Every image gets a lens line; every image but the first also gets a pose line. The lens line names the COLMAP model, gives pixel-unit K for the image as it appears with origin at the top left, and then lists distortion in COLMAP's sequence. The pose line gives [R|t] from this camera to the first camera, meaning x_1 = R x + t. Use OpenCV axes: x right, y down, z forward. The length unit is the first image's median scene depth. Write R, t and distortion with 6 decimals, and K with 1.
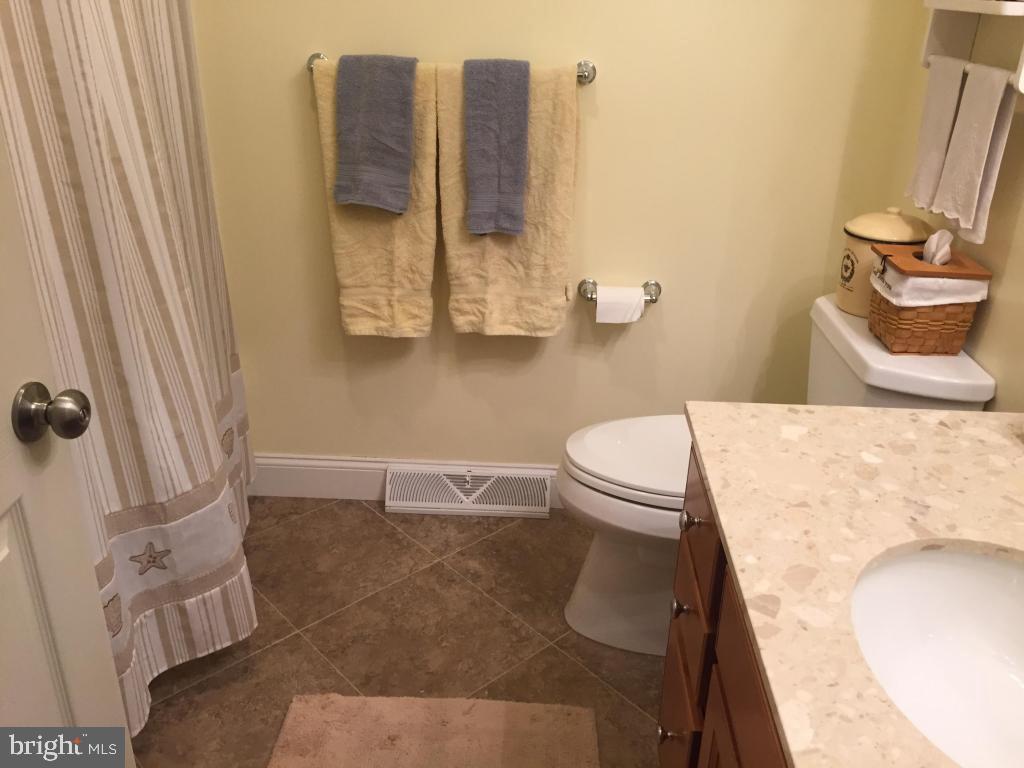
lens RADIAL K [[900.4, 0, 515.1], [0, 900.4, 384.4], [0, 0, 1]] dist [0.107913, -0.121185]
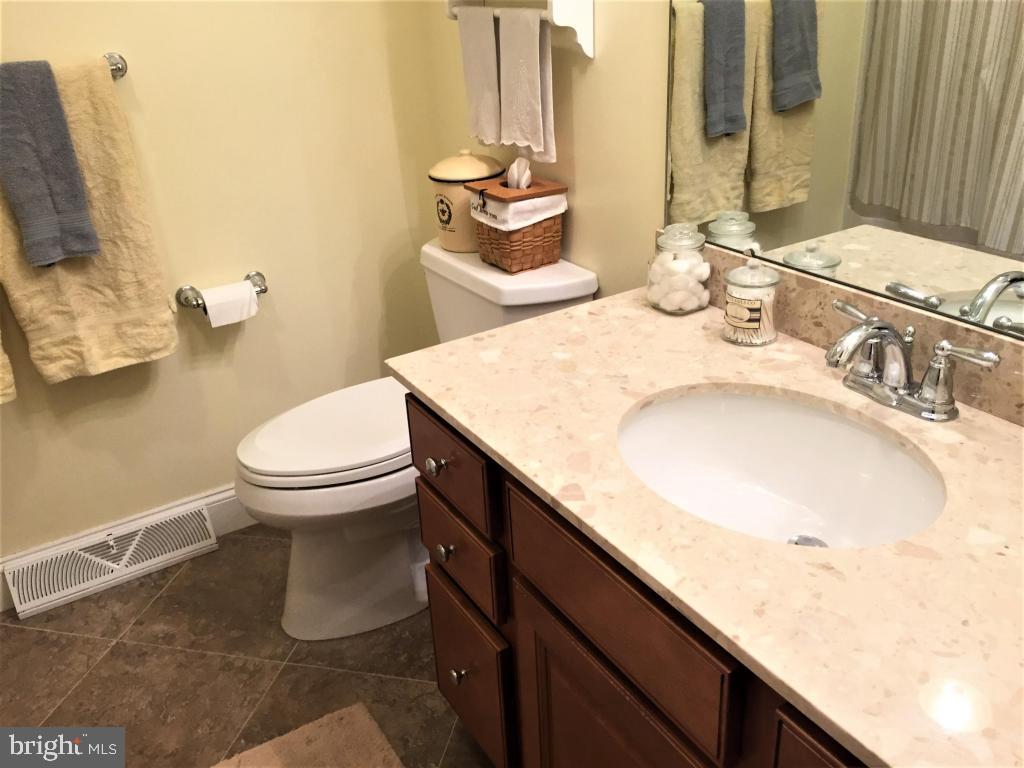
lens RADIAL K [[900.4, 0, 516.3], [0, 900.4, 383.3], [0, 0, 1]] dist [0.107913, -0.121185]
pose [[0.823440, -0.303701, 0.479283, -0.129852], [0.301137, 0.949830, 0.084493, 0.001187], [-0.480898, 0.074755, 0.873584, 0.032123]]
